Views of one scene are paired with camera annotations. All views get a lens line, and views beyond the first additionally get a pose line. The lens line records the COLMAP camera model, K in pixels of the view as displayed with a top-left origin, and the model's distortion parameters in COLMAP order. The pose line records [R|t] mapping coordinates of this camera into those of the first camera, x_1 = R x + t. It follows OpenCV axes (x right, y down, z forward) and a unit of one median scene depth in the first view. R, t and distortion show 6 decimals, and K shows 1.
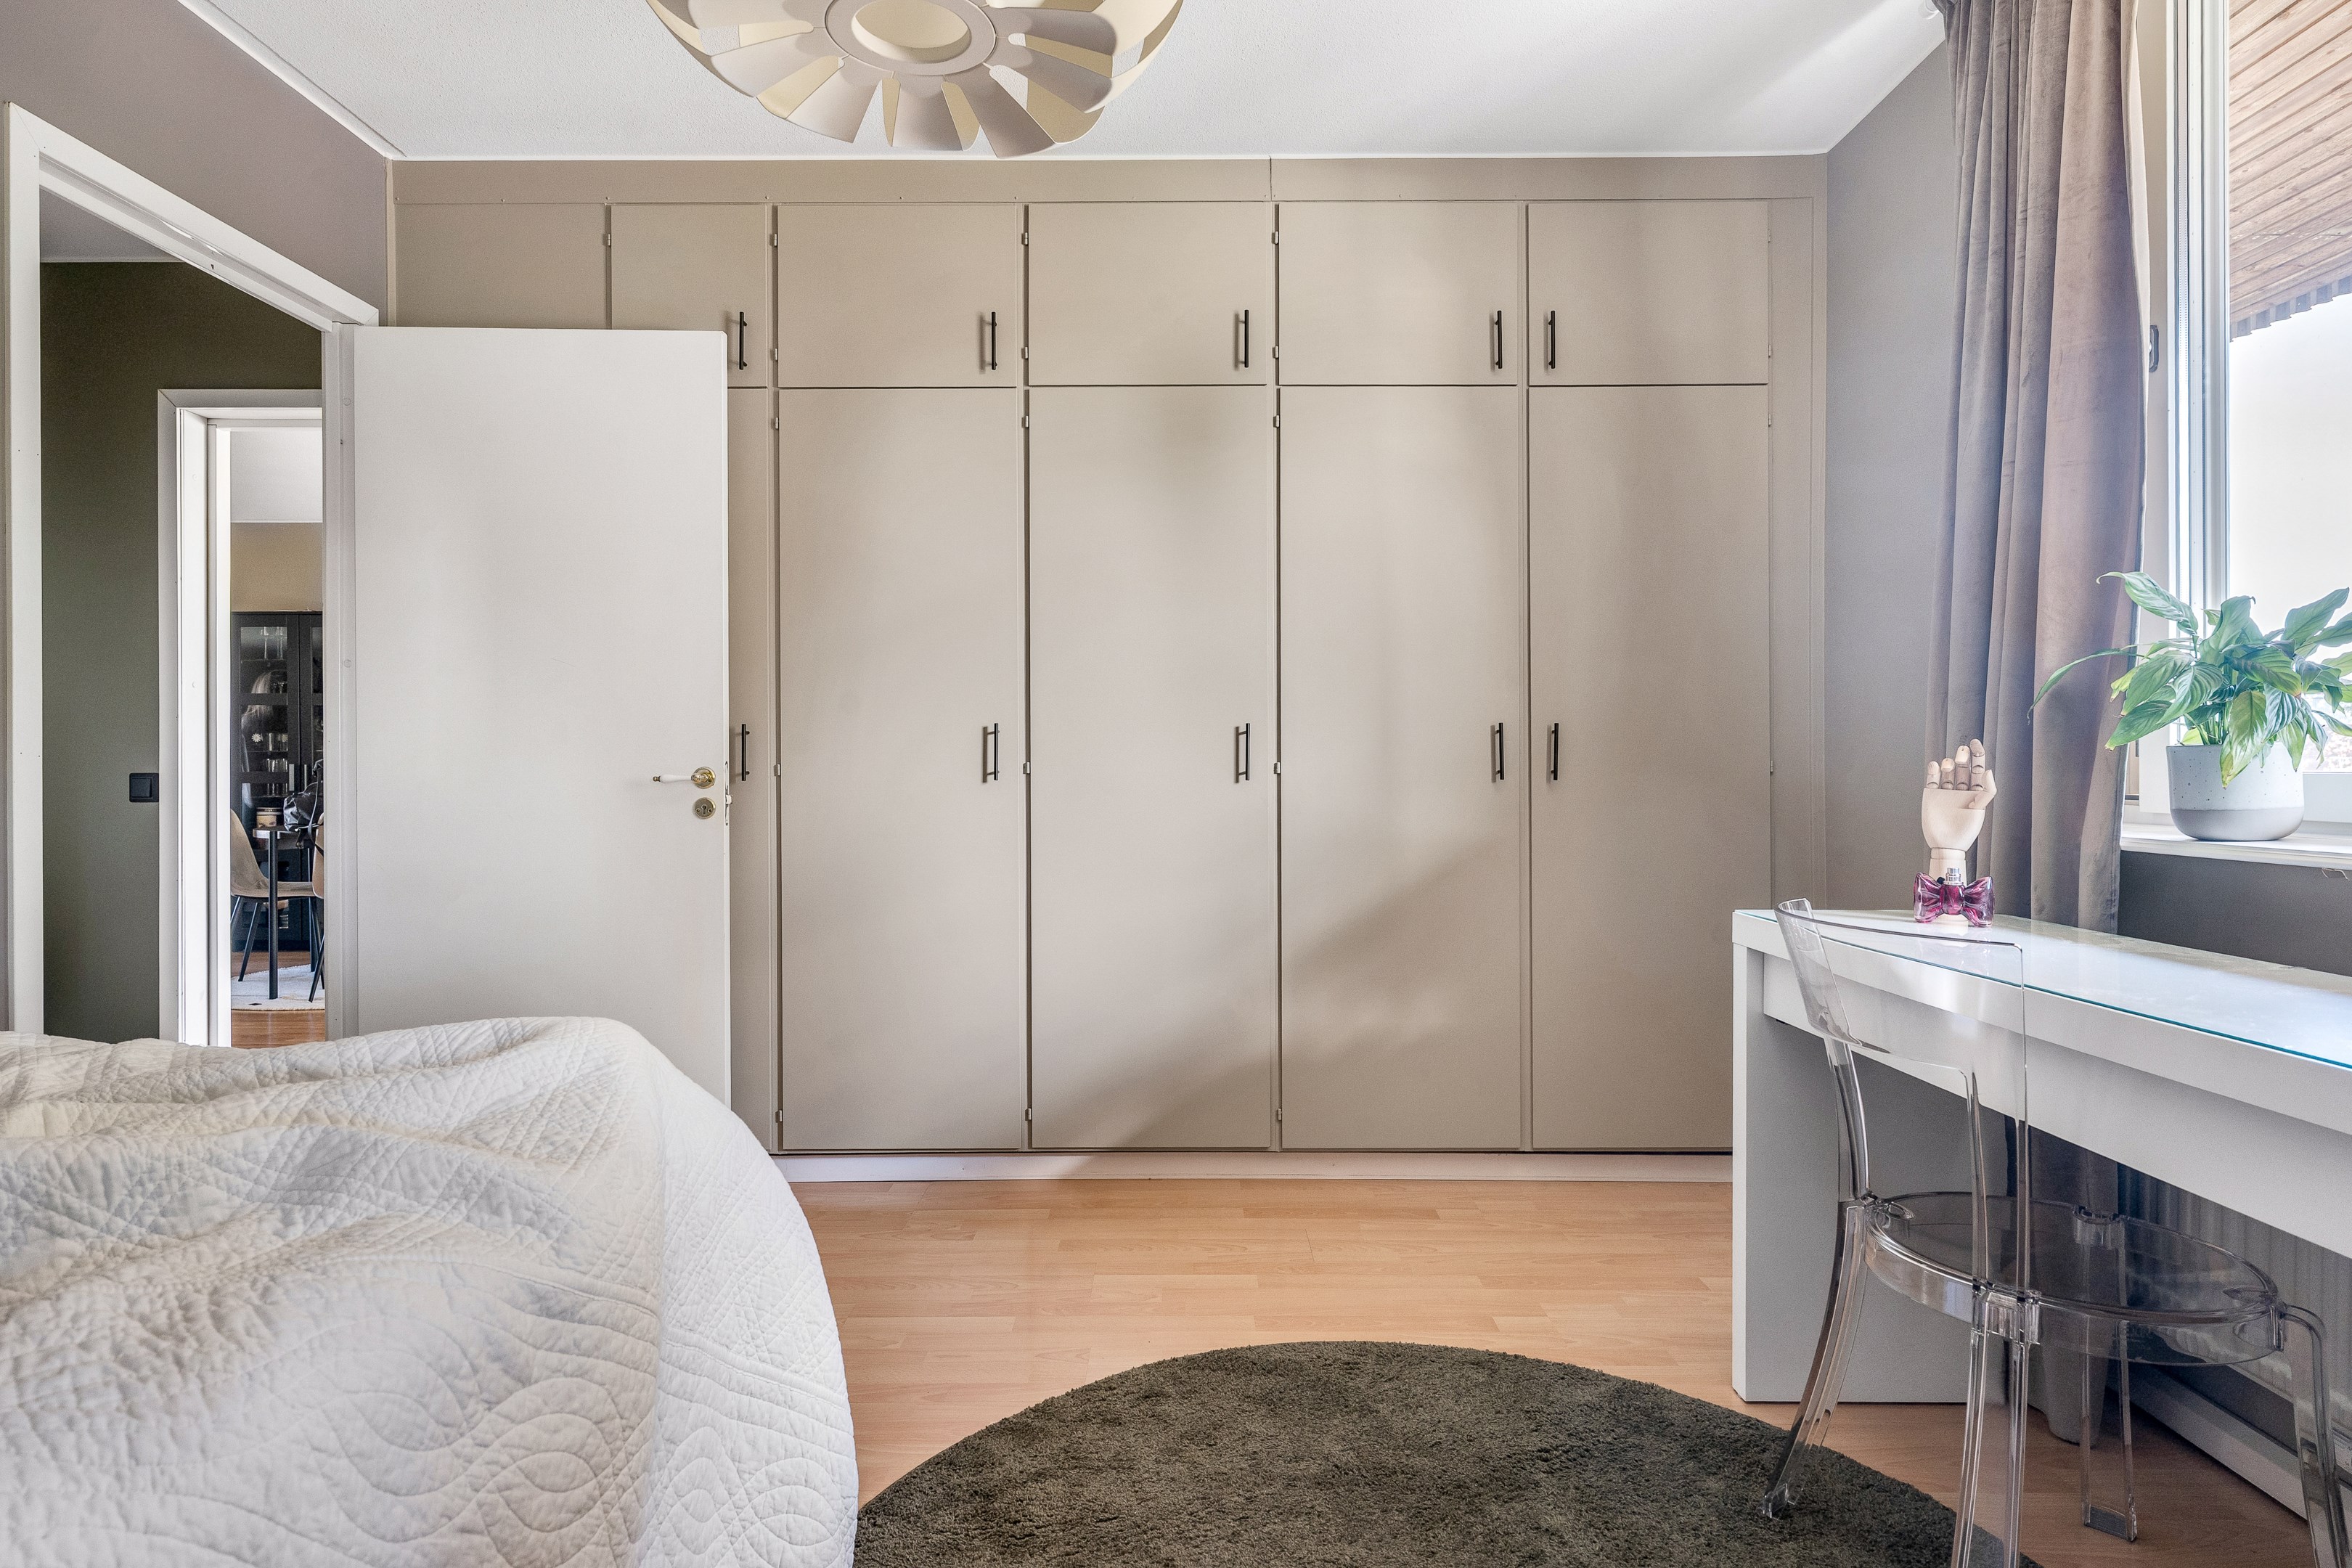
lens RADIAL K [[1325.3, 0, 1175.1], [0, 1325.3, 753.7], [0, 0, 1]] dist [0.000186, -0.000392]
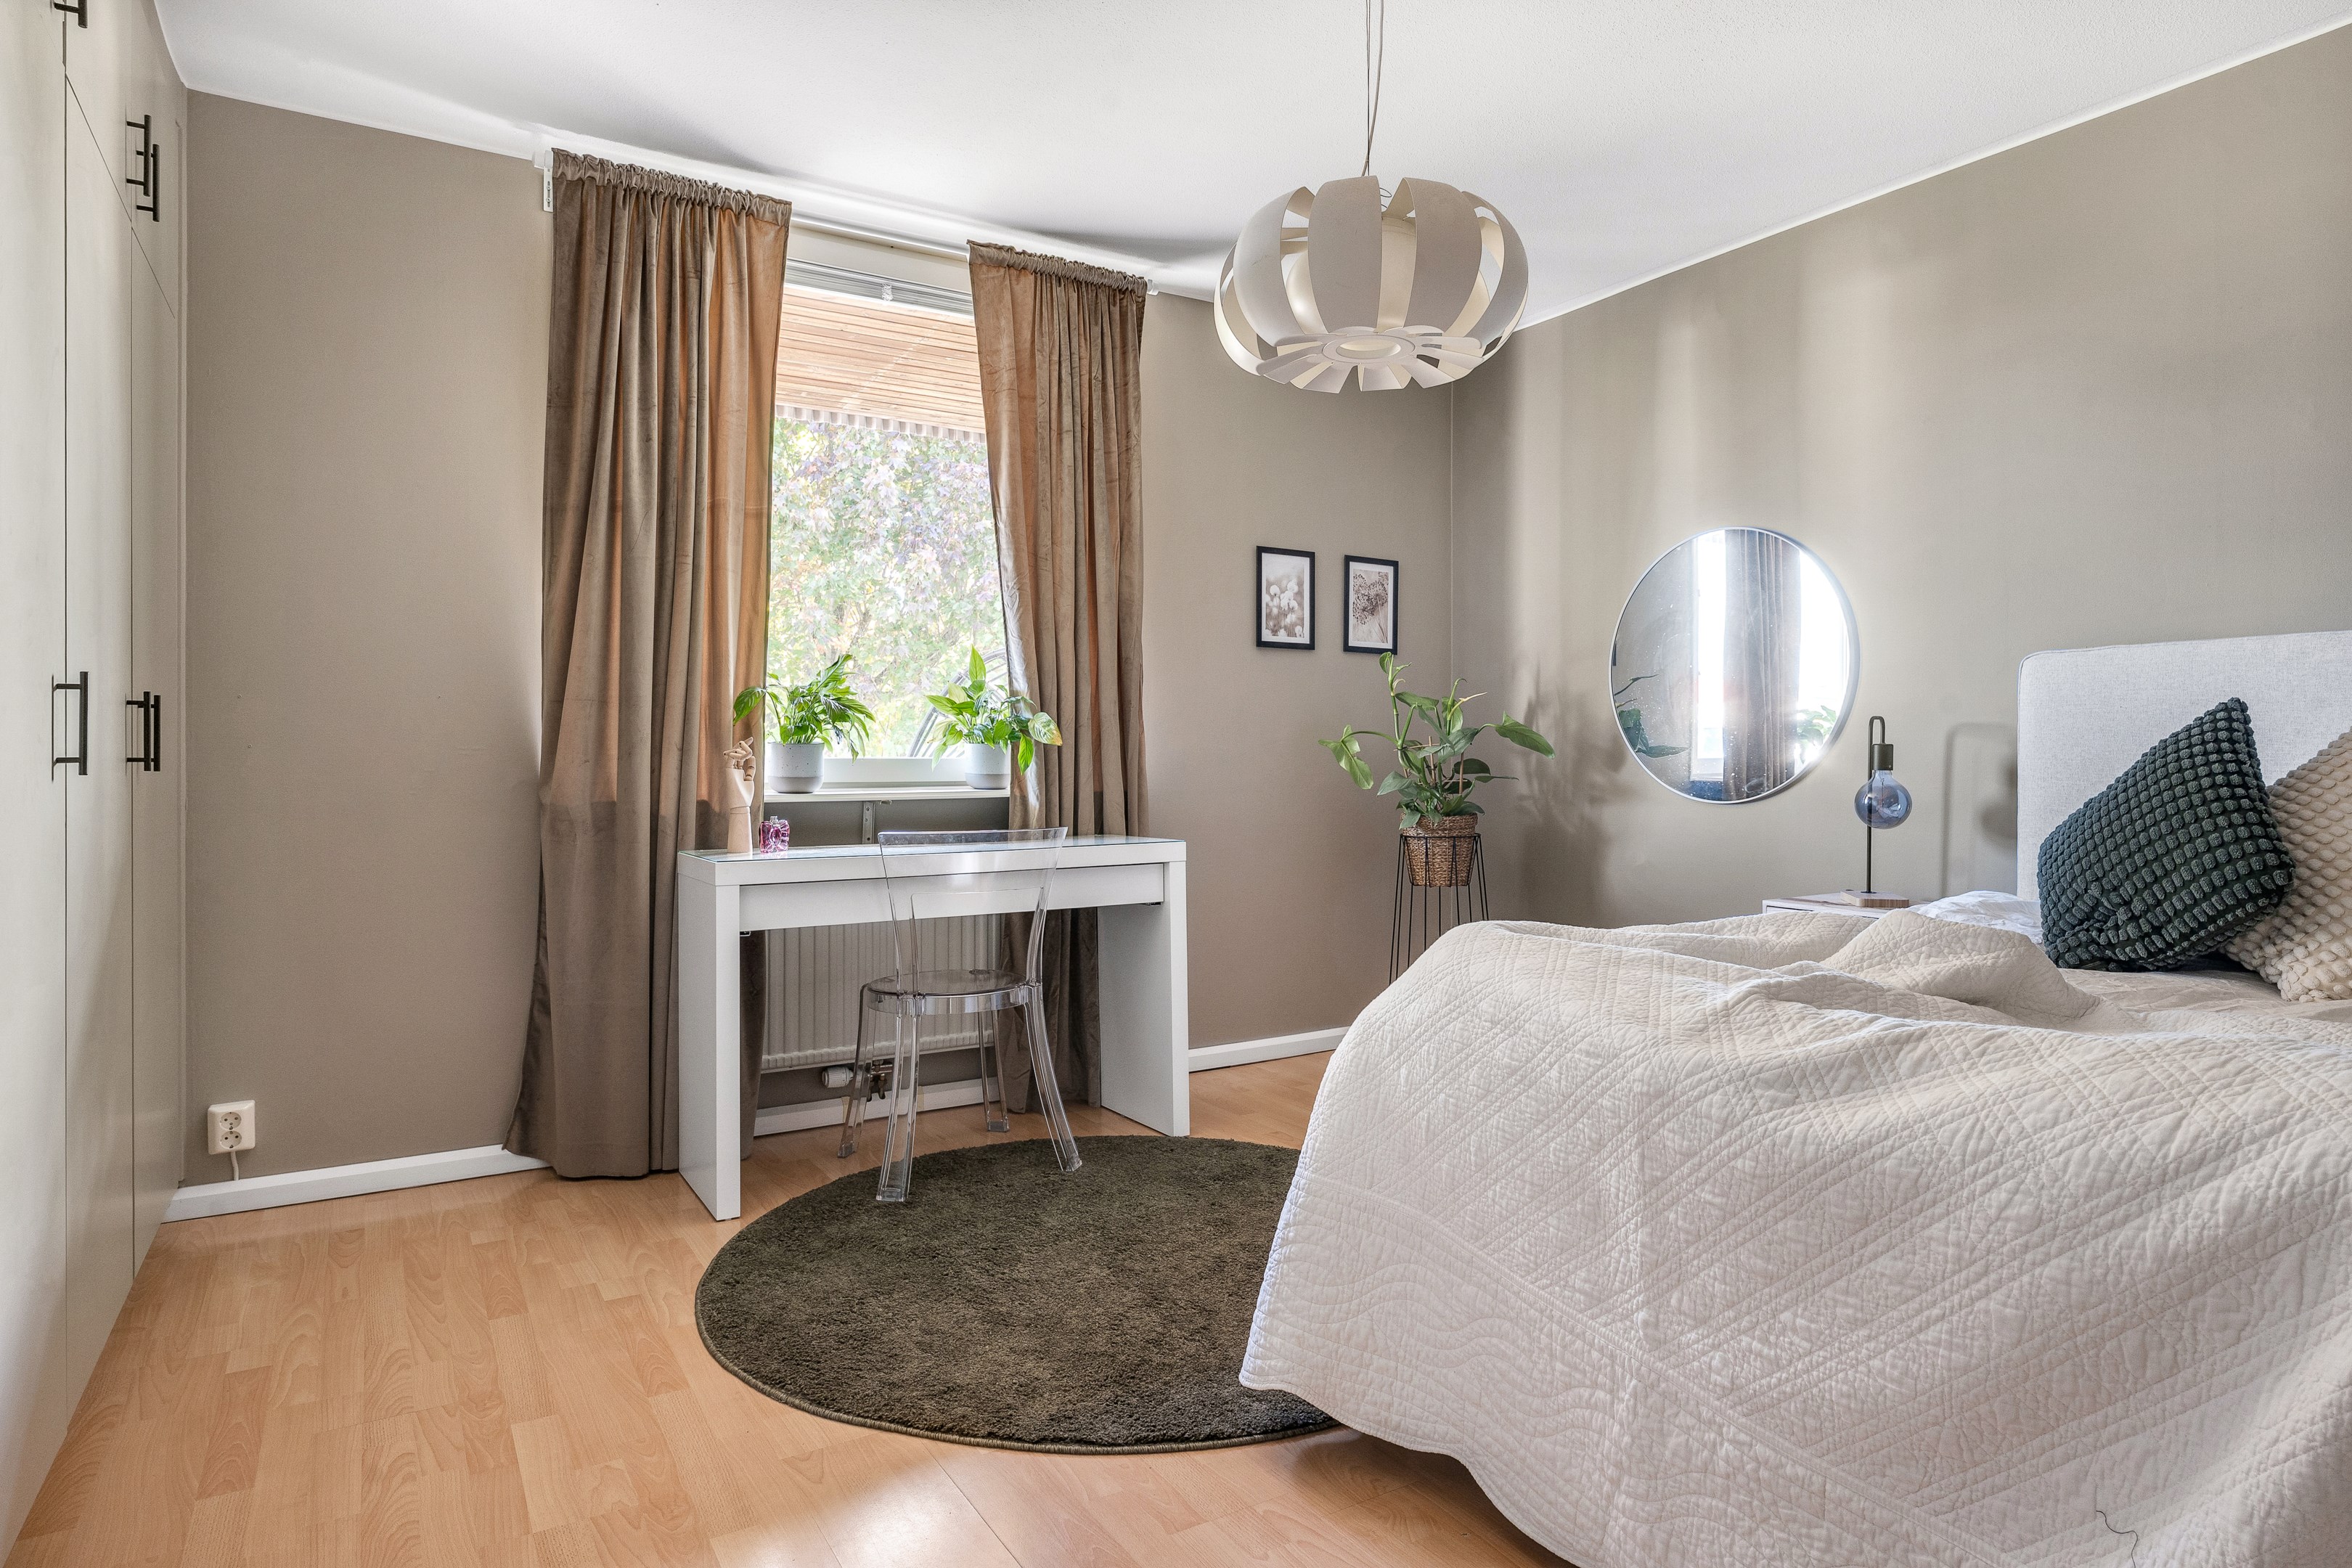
lens RADIAL K [[1325.3, 0, 1175.1], [0, 1325.3, 753.7], [0, 0, 1]] dist [0.000186, -0.000392]
pose [[-0.524230, 0.003238, 0.851571, -0.777208], [-0.000444, 0.999992, -0.004075, 0.011665], [-0.851577, -0.002514, -0.524224, 1.062500]]
